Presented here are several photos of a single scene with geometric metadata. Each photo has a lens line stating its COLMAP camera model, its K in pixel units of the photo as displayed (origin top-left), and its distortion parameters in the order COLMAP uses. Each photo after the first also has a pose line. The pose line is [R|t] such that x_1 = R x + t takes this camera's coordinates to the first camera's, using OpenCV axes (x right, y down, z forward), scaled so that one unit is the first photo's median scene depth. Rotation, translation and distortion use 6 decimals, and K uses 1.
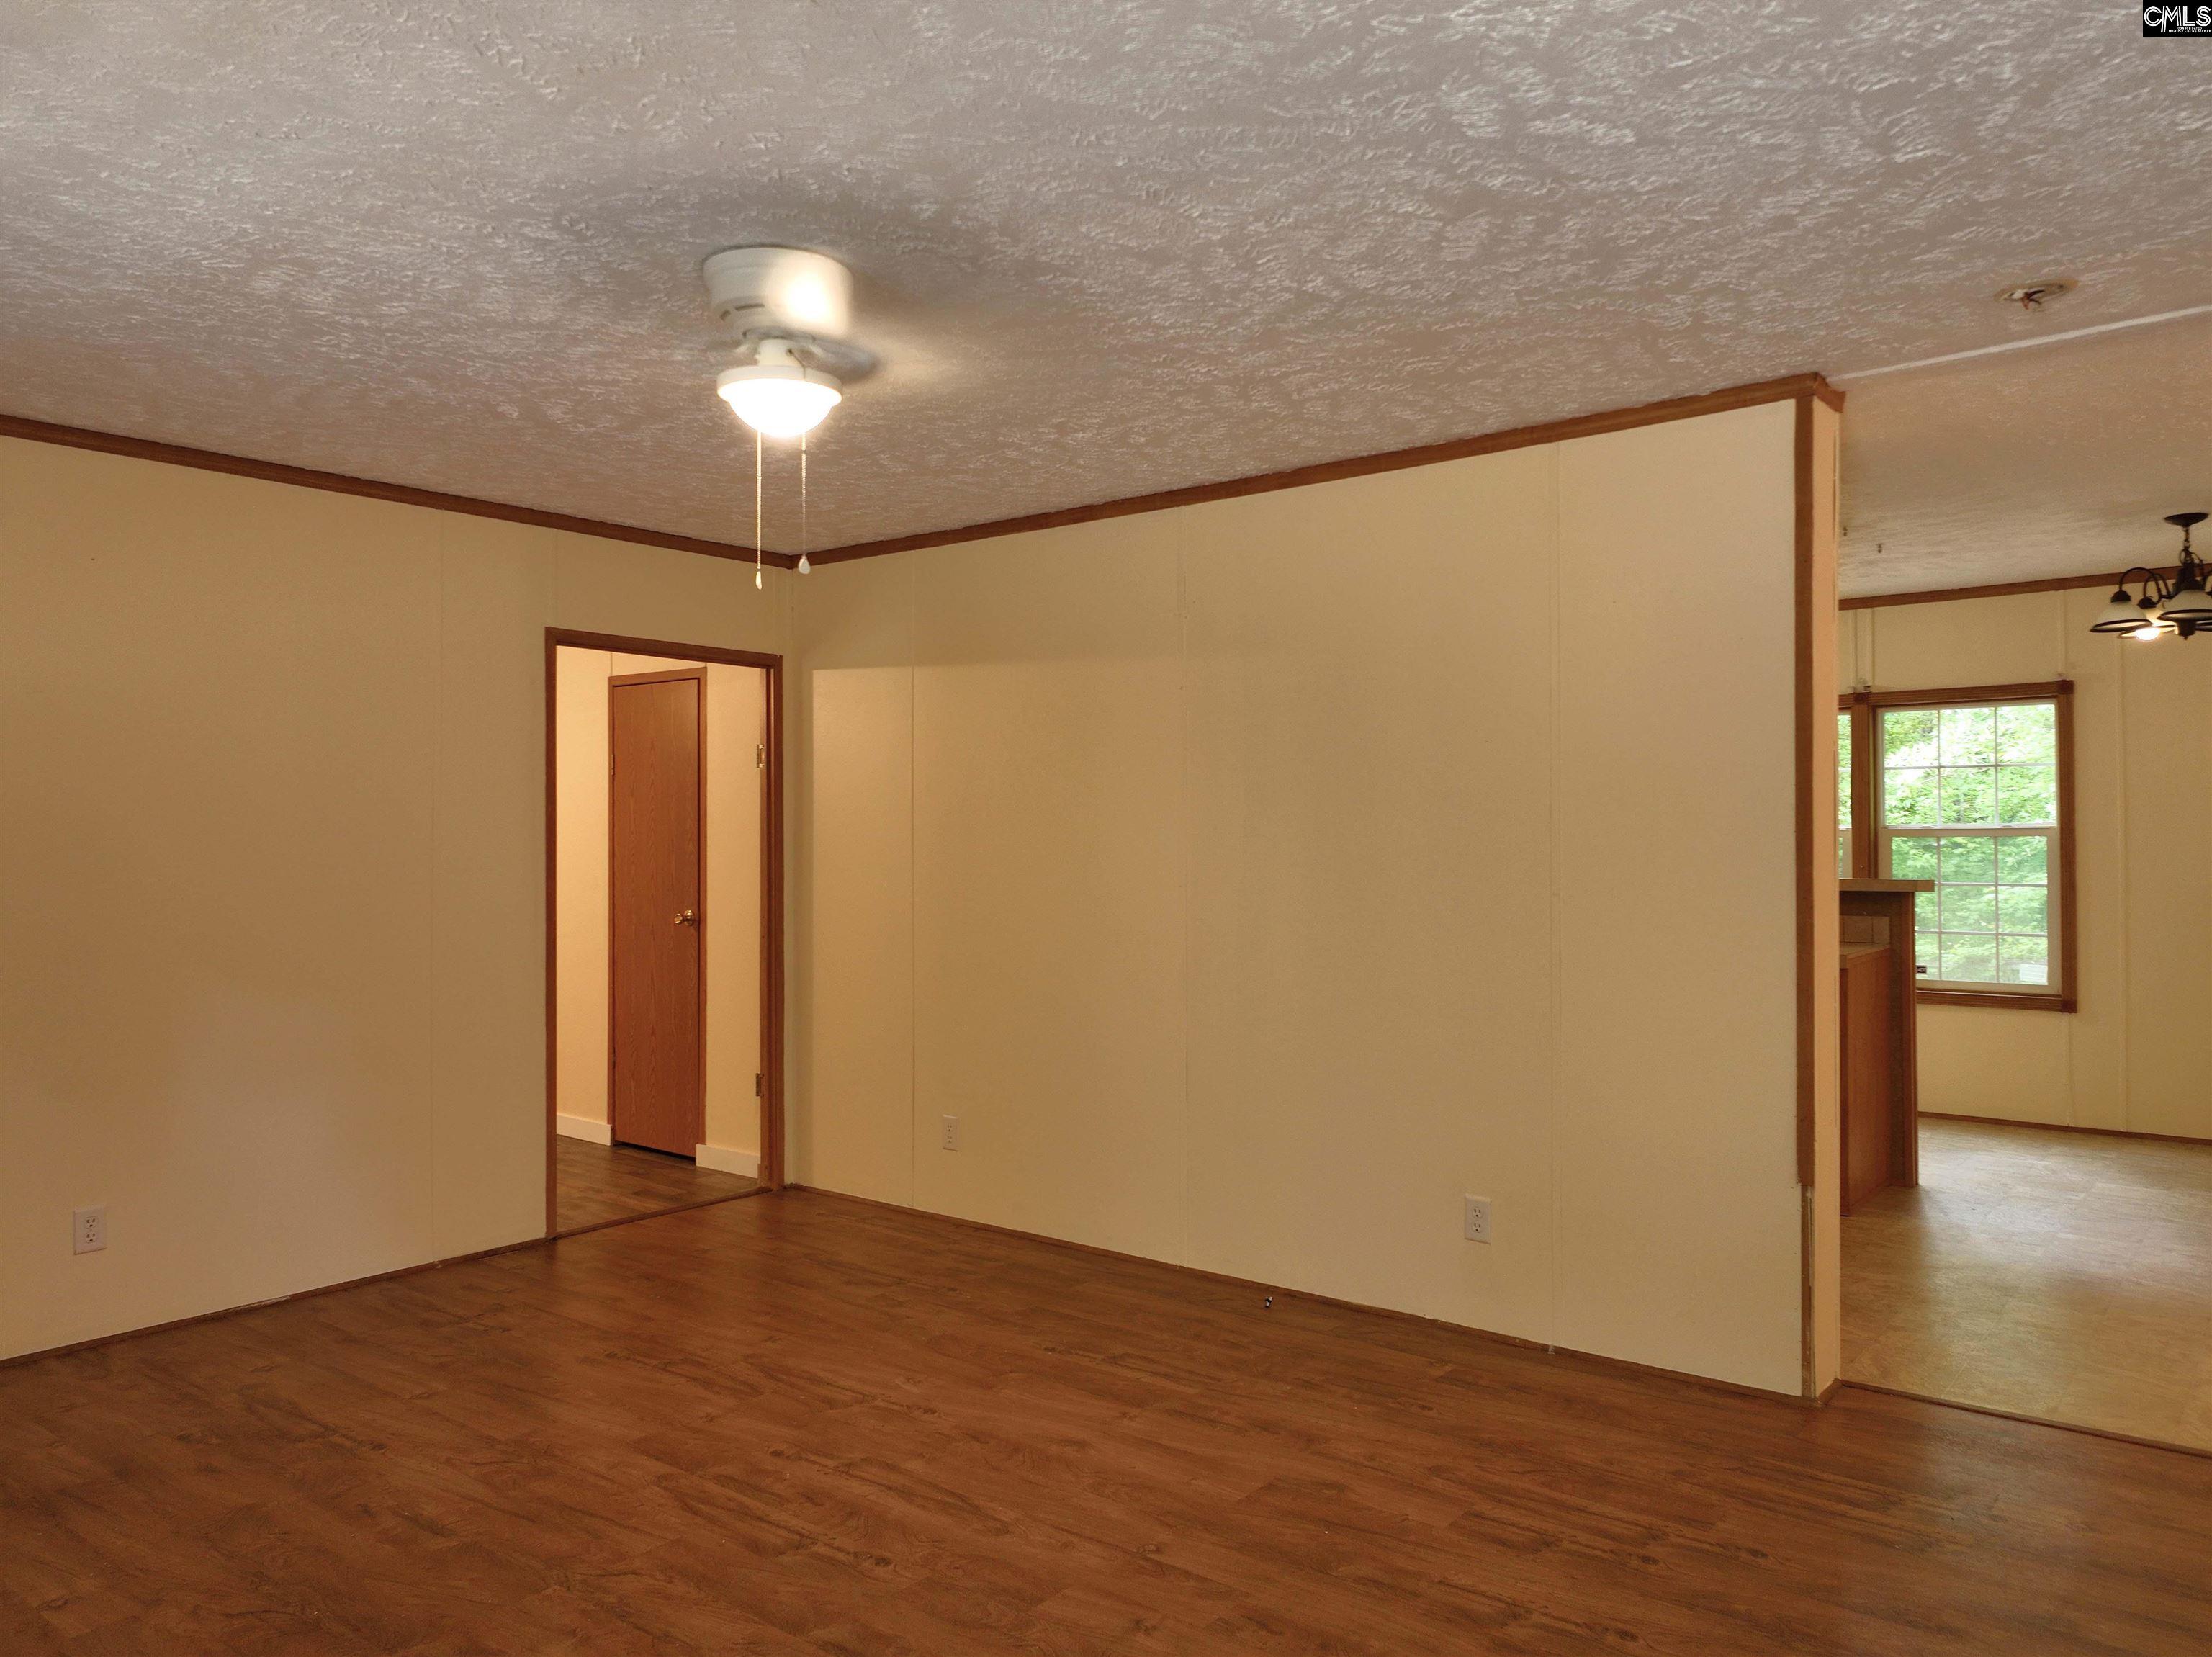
lens RADIAL K [[1556.1, 0, 1108.0], [0, 1556.1, 820.4], [0, 0, 1]] dist [0.006431, 0.011672]
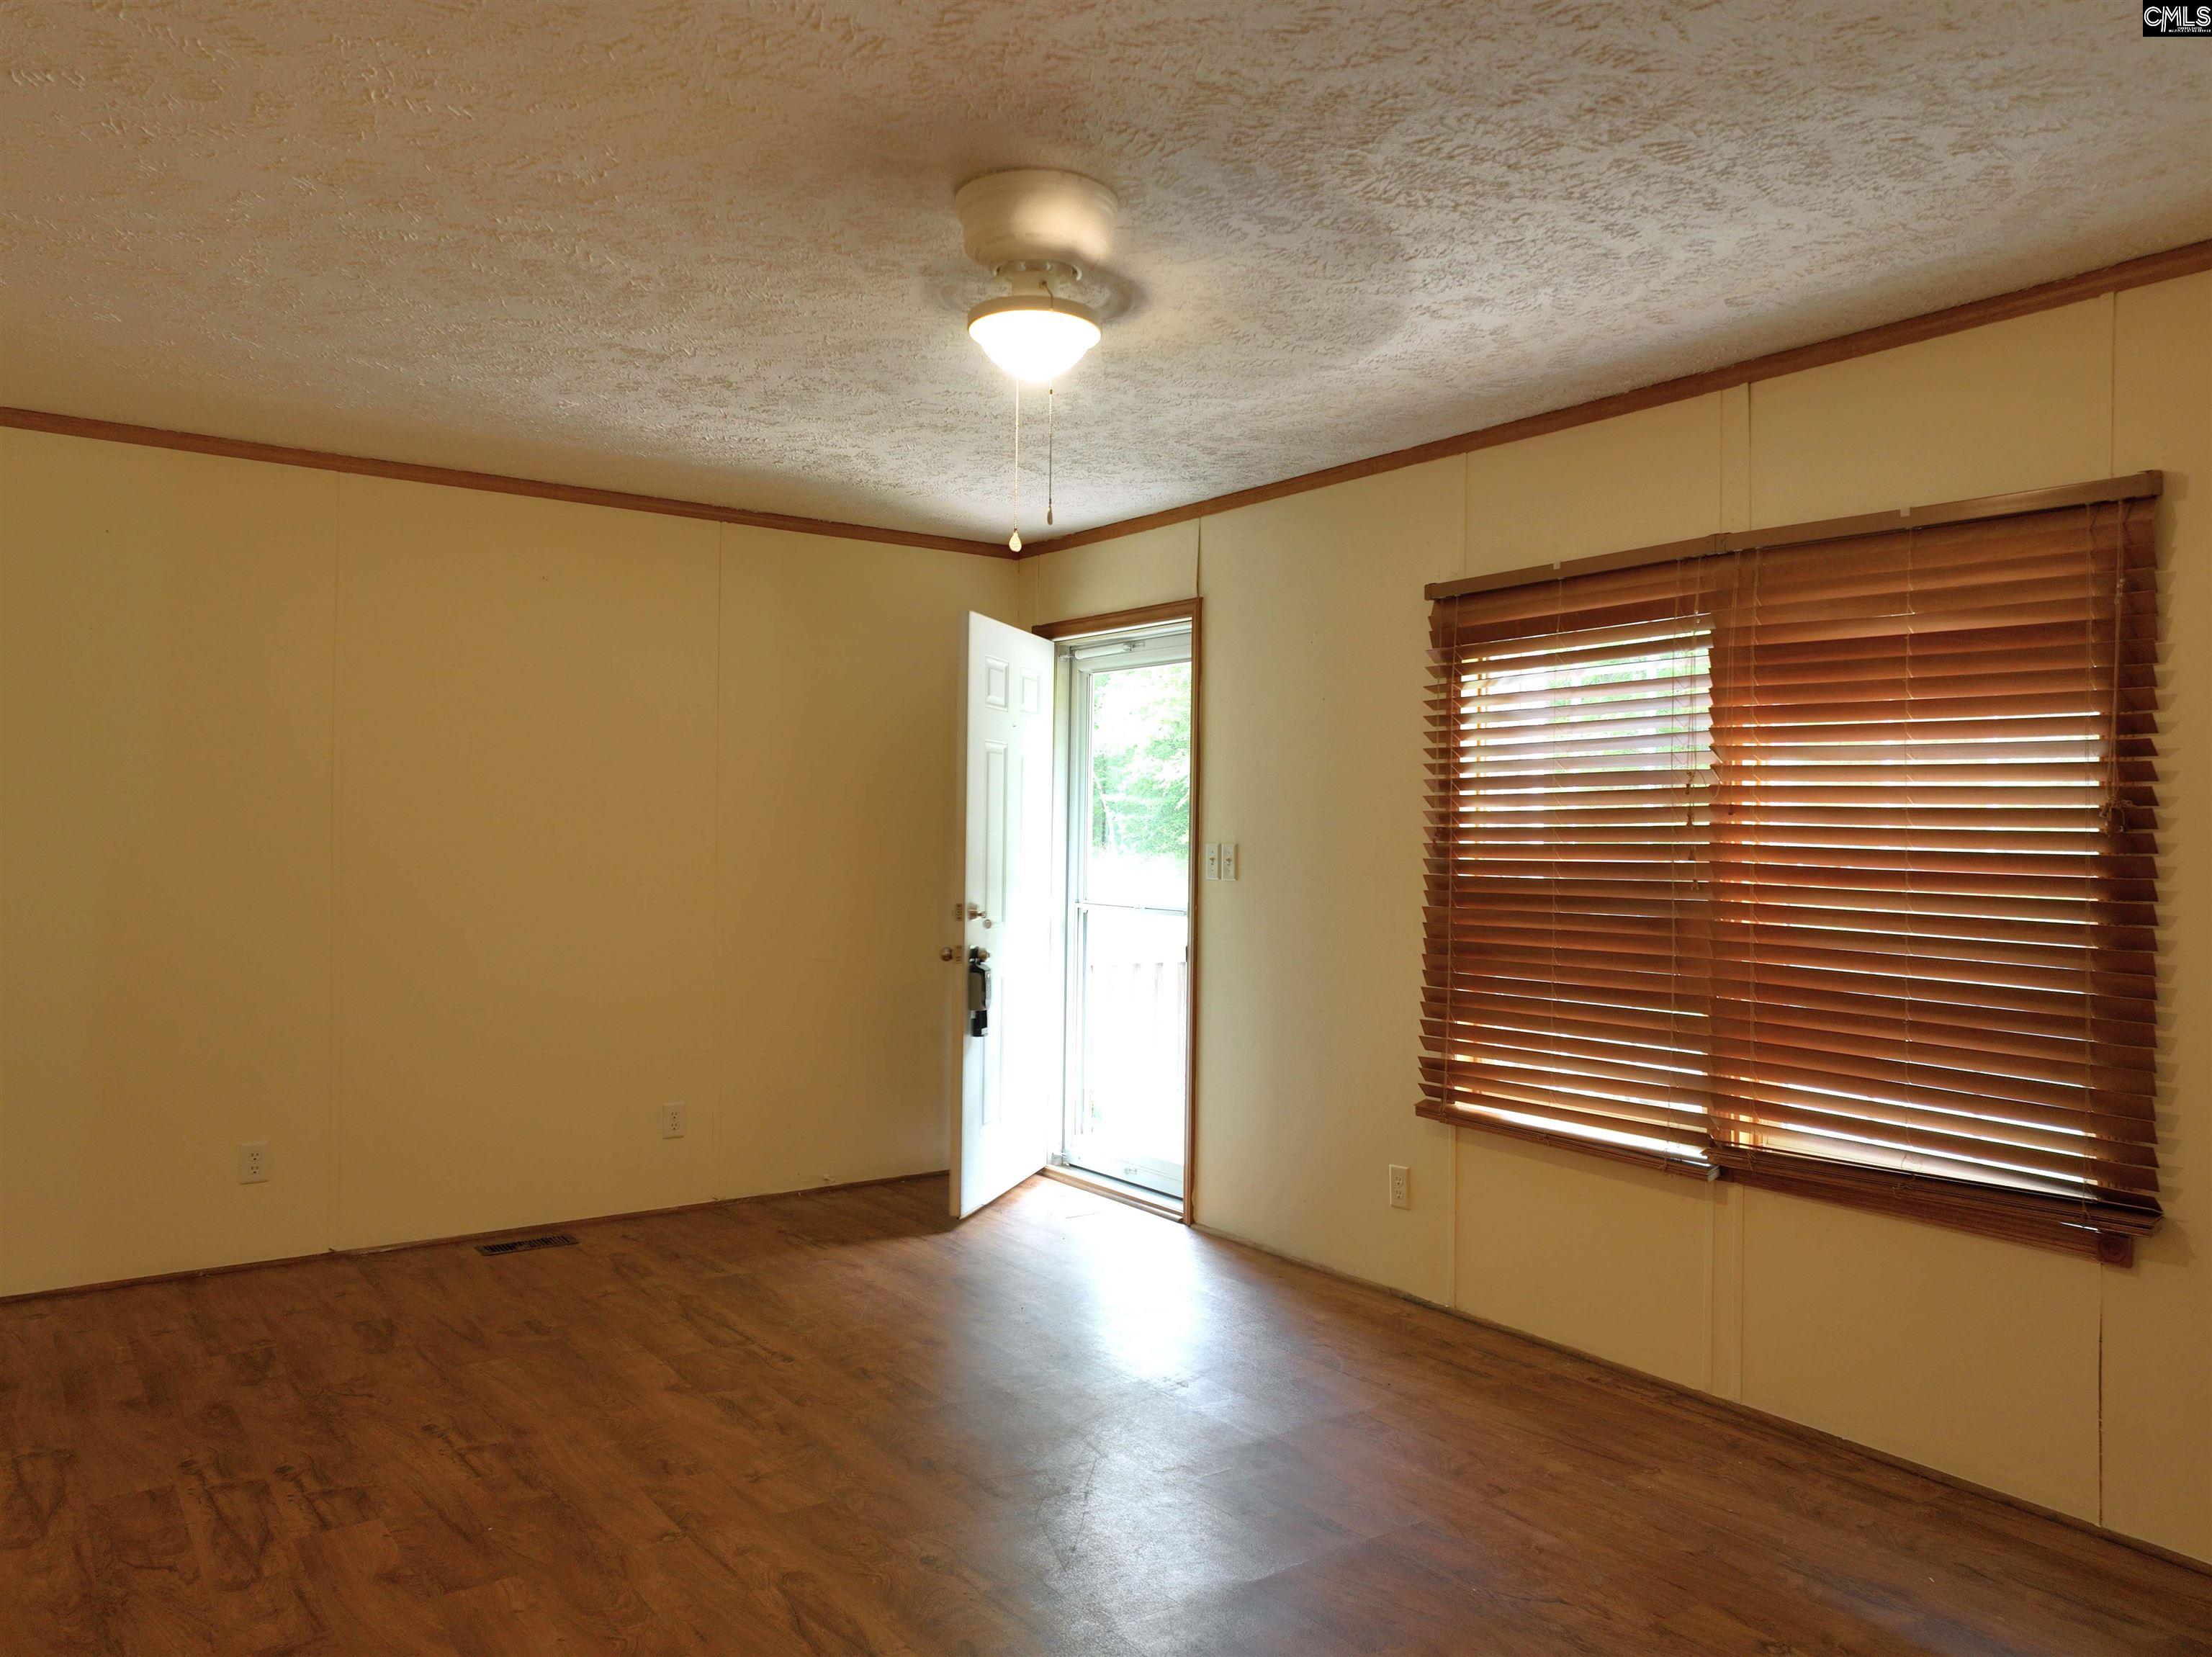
lens RADIAL K [[1593.5, 0, 1117.8], [0, 1593.5, 819.1], [0, 0, 1]] dist [0.004649, 0.005466]
pose [[-0.964748, -0.003209, 0.263158, -0.475122], [-0.008139, 0.999811, -0.017647, 0.025163], [-0.263051, -0.019167, -0.964591, 1.772822]]
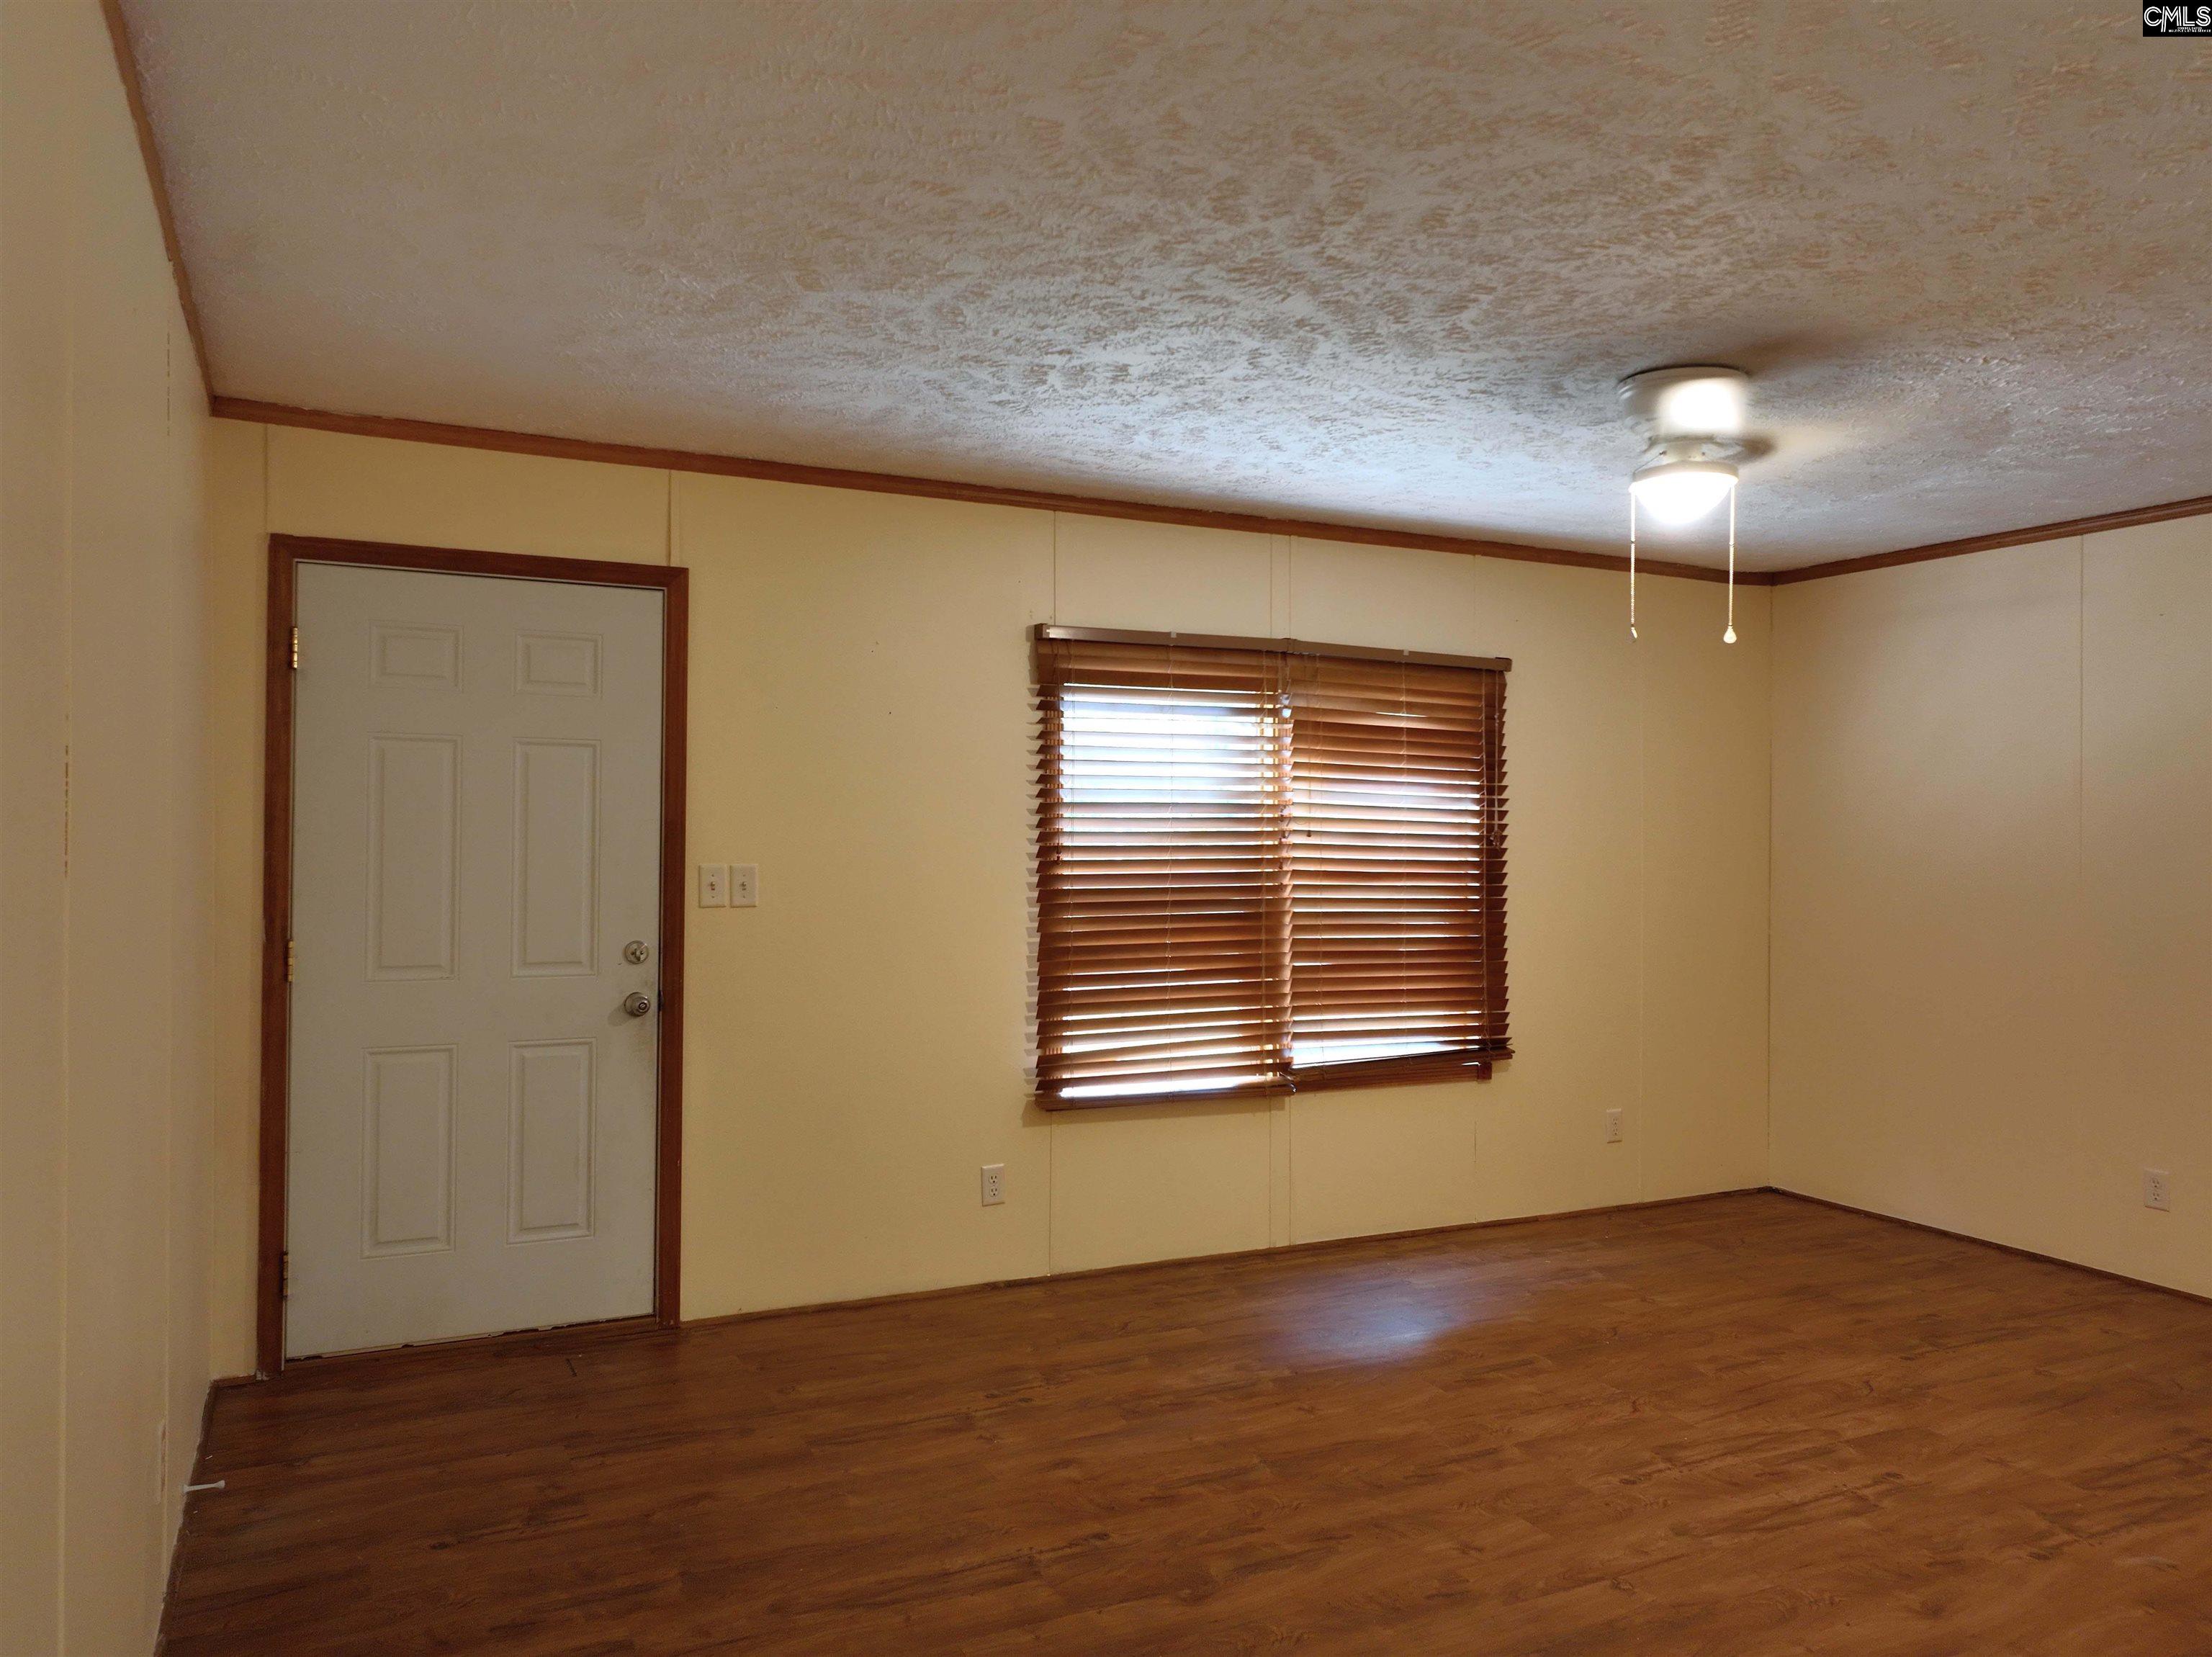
lens RADIAL K [[1593.5, 0, 1117.8], [0, 1593.5, 819.1], [0, 0, 1]] dist [0.004649, 0.005466]
pose [[-0.413960, -0.005509, -0.910278, 1.002740], [0.000715, 0.999979, -0.006377, -0.010234], [0.910295, -0.003291, -0.413948, 1.047430]]
